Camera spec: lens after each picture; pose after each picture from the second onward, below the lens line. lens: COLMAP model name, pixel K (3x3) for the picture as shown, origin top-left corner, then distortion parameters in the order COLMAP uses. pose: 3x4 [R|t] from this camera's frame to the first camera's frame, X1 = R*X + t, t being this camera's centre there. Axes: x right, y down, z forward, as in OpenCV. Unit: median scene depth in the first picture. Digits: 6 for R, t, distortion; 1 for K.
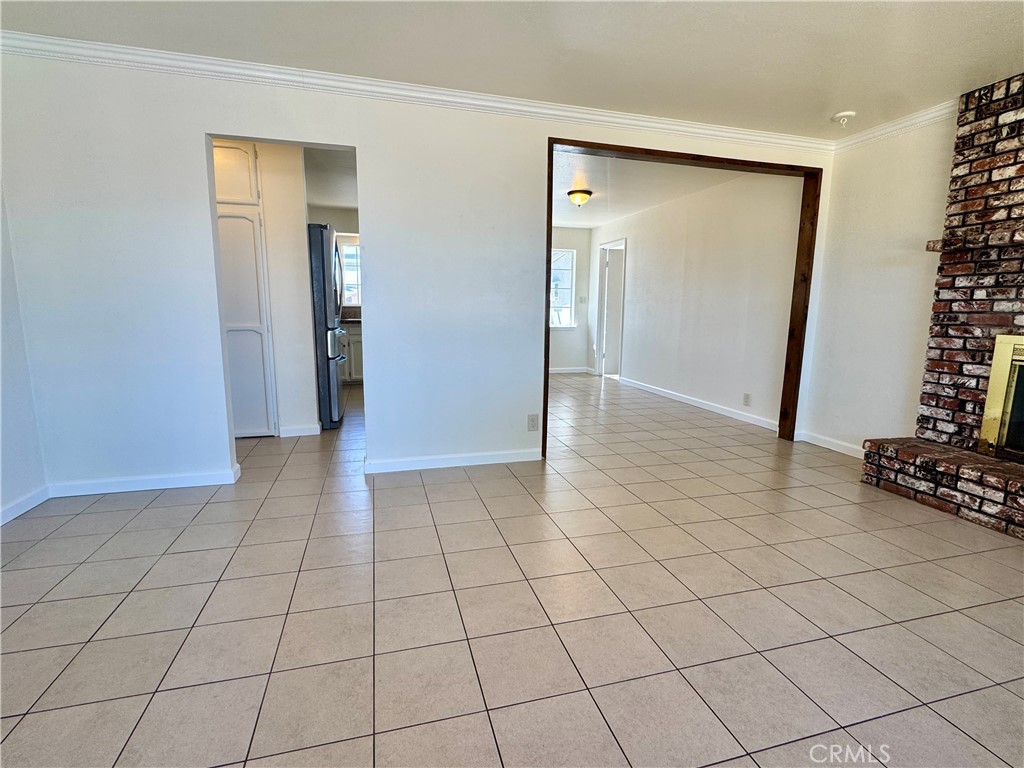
lens RADIAL K [[488.5, 0, 511.9], [0, 488.5, 384.7], [0, 0, 1]] dist [-0.002865, 0.000032]
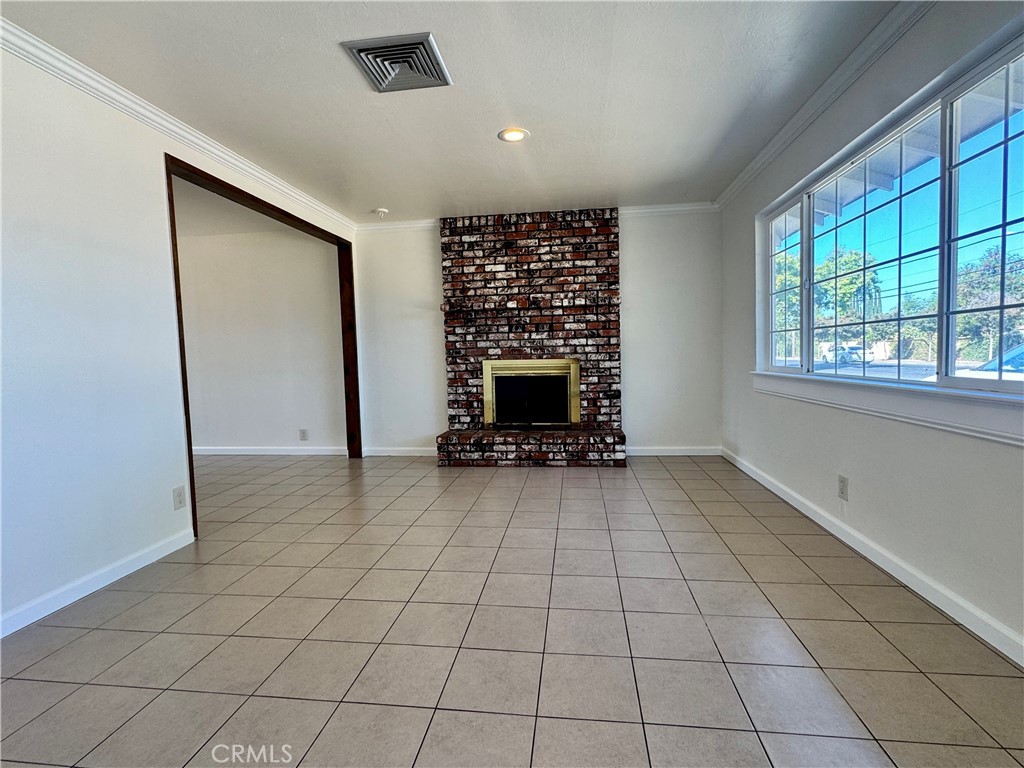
lens RADIAL K [[488.5, 0, 509.7], [0, 488.5, 383.7], [0, 0, 1]] dist [-0.002865, 0.000032]
pose [[0.398582, -0.082493, 0.913415, -0.537152], [0.175490, 0.984404, 0.012327, -0.024022], [-0.900187, 0.155382, 0.406842, 0.204935]]
